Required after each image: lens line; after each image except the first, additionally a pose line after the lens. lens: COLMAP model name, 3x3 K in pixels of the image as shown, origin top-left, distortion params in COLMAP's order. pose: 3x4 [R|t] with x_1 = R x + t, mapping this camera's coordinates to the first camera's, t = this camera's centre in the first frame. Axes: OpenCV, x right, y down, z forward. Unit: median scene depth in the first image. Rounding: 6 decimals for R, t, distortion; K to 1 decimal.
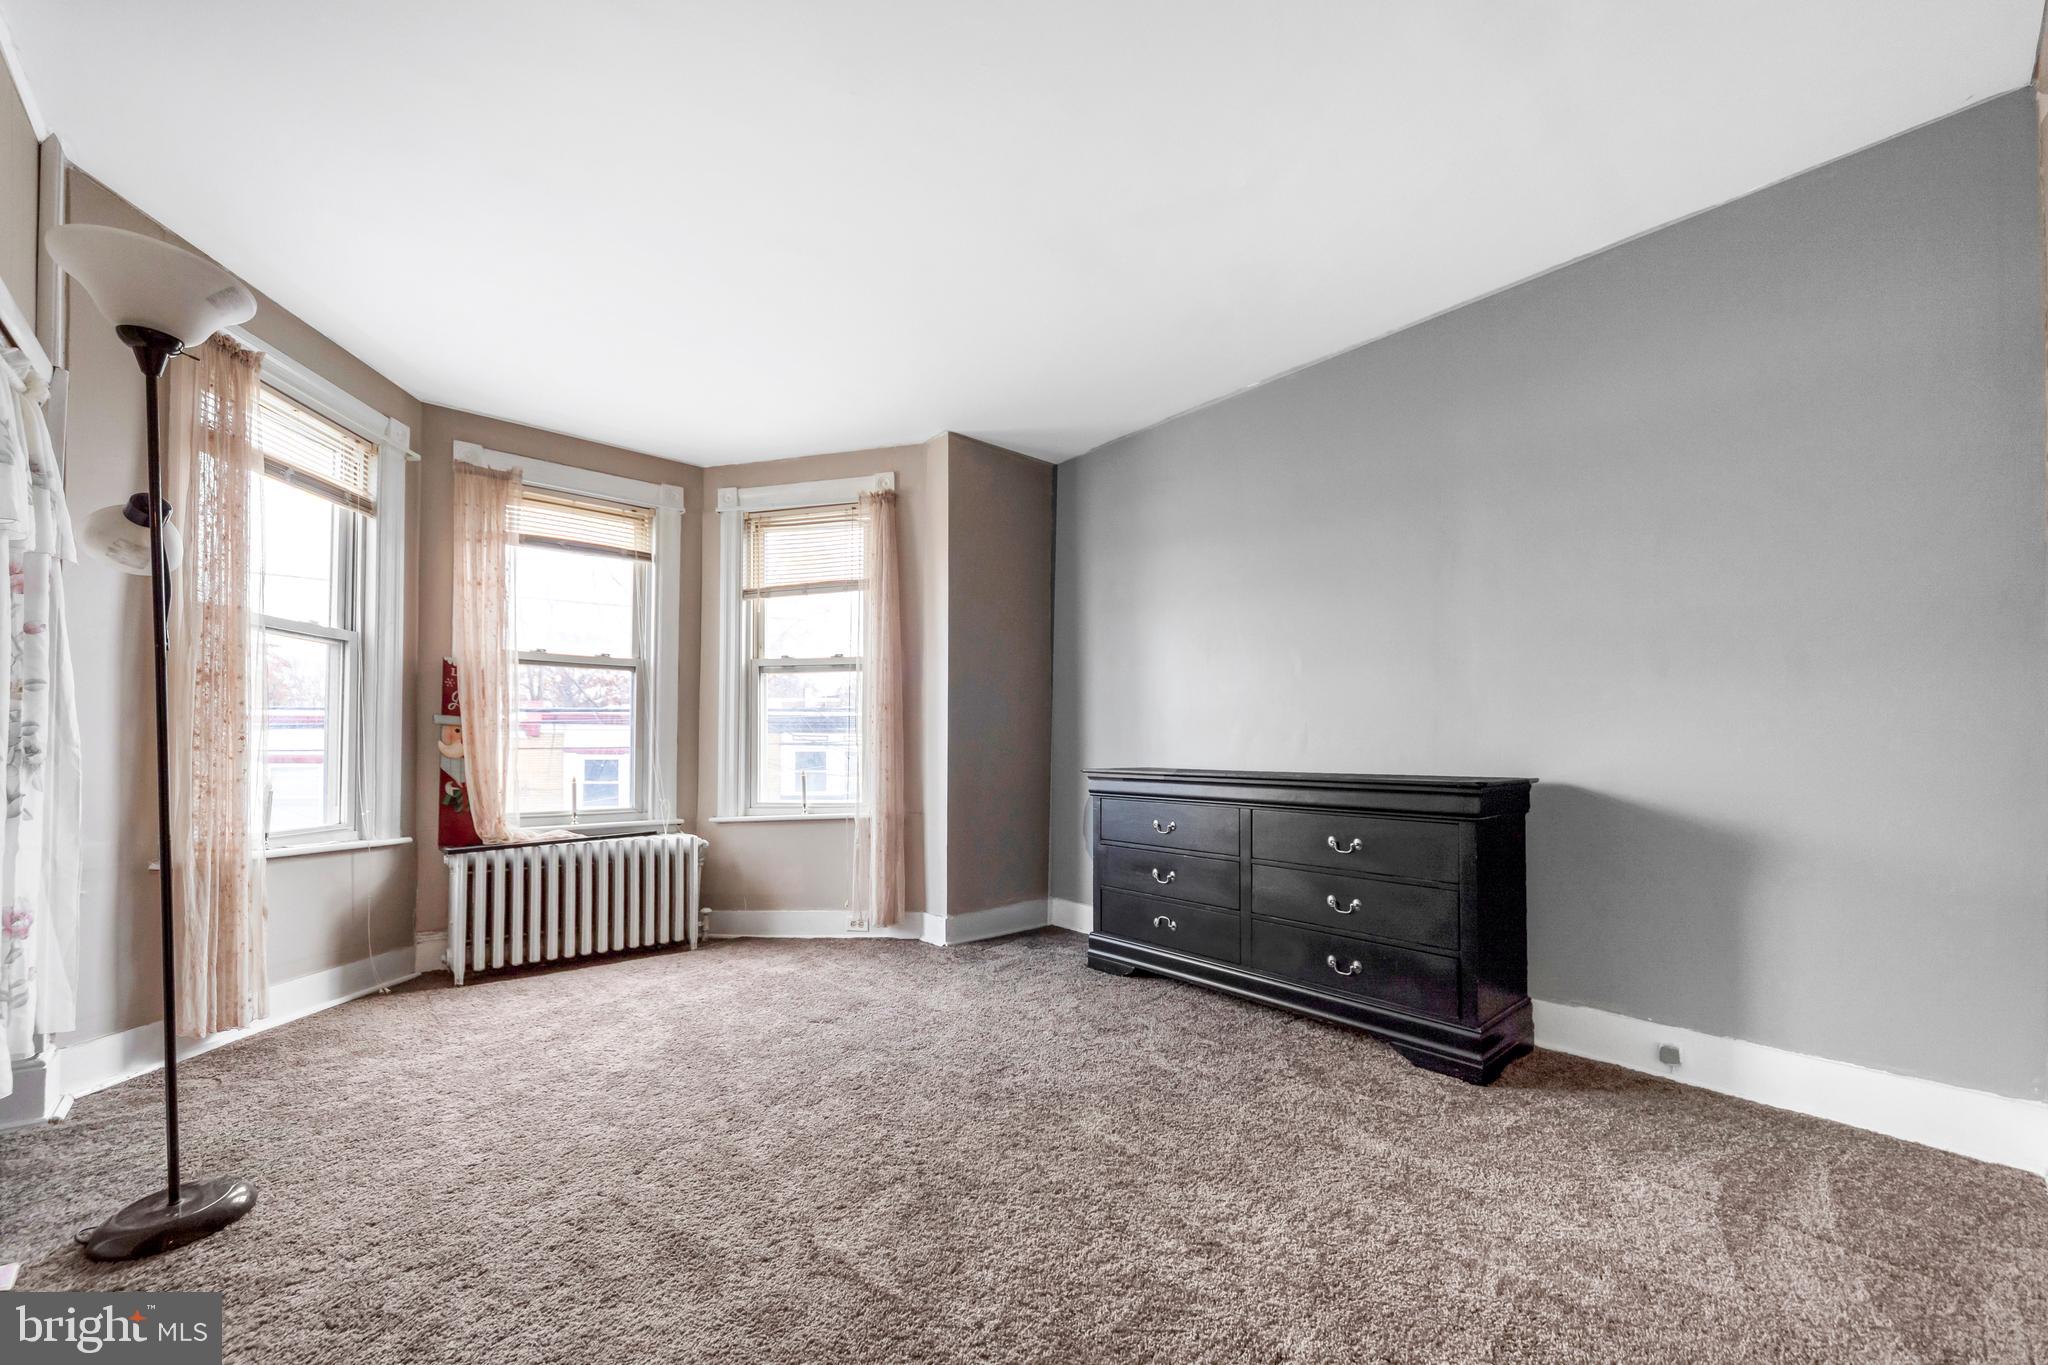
lens RADIAL K [[769.2, 0, 1013.1], [0, 769.2, 730.7], [0, 0, 1]] dist [-0.000267, -0.000002]
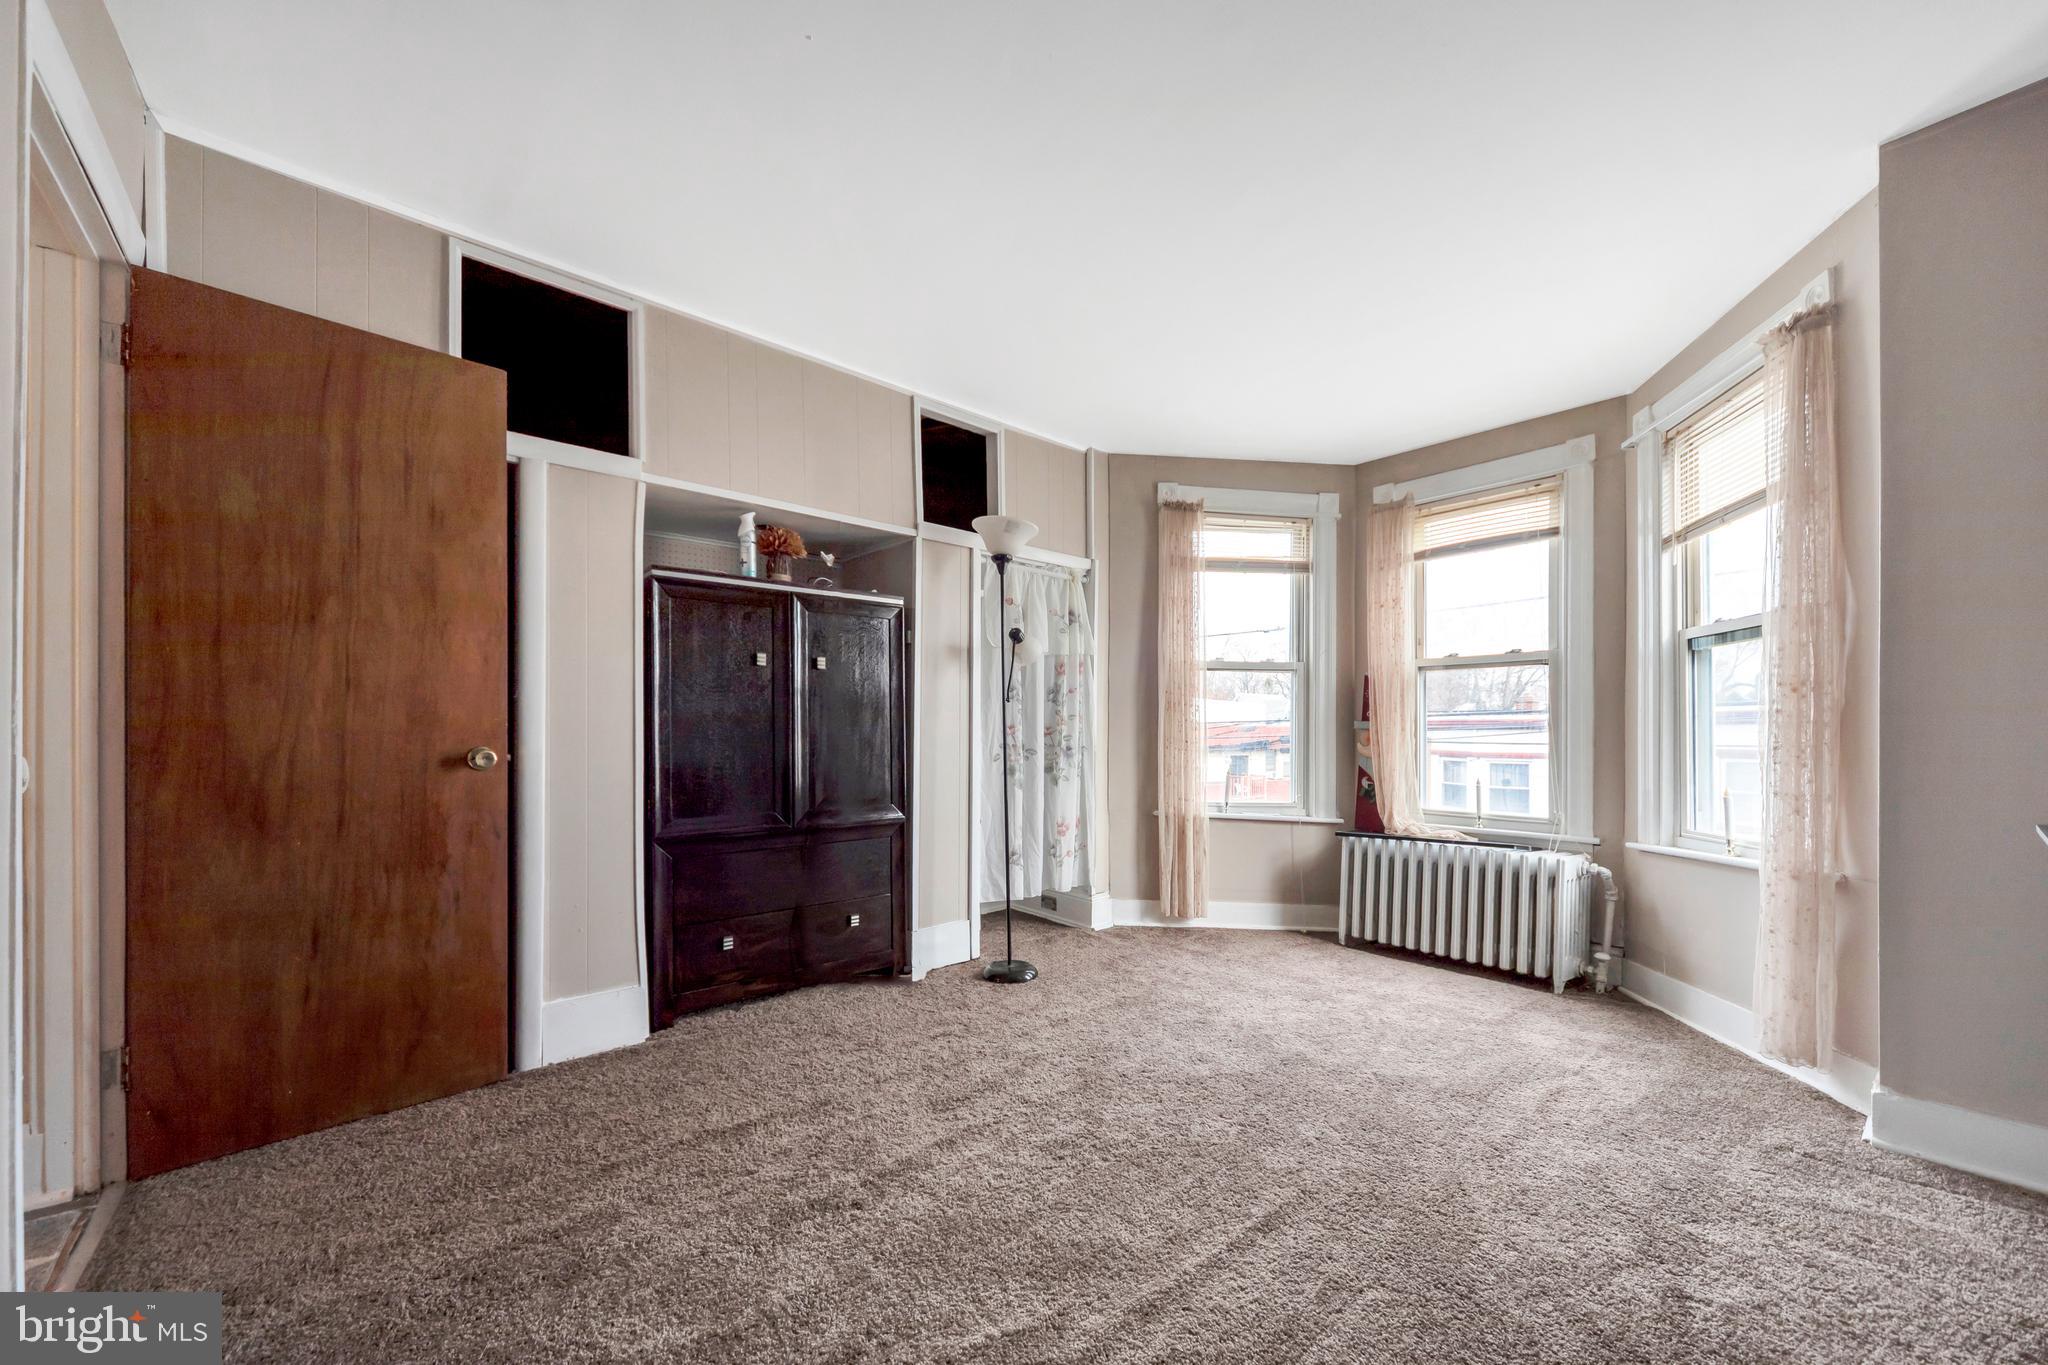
lens RADIAL K [[767.4, 0, 1030.6], [0, 767.4, 723.1], [0, 0, 1]] dist [0.001257, -0.000012]
pose [[0.020210, -0.022000, -0.999554, 0.446899], [0.014292, 0.999662, -0.021713, 0.001778], [0.999694, -0.013846, 0.020517, 0.455432]]
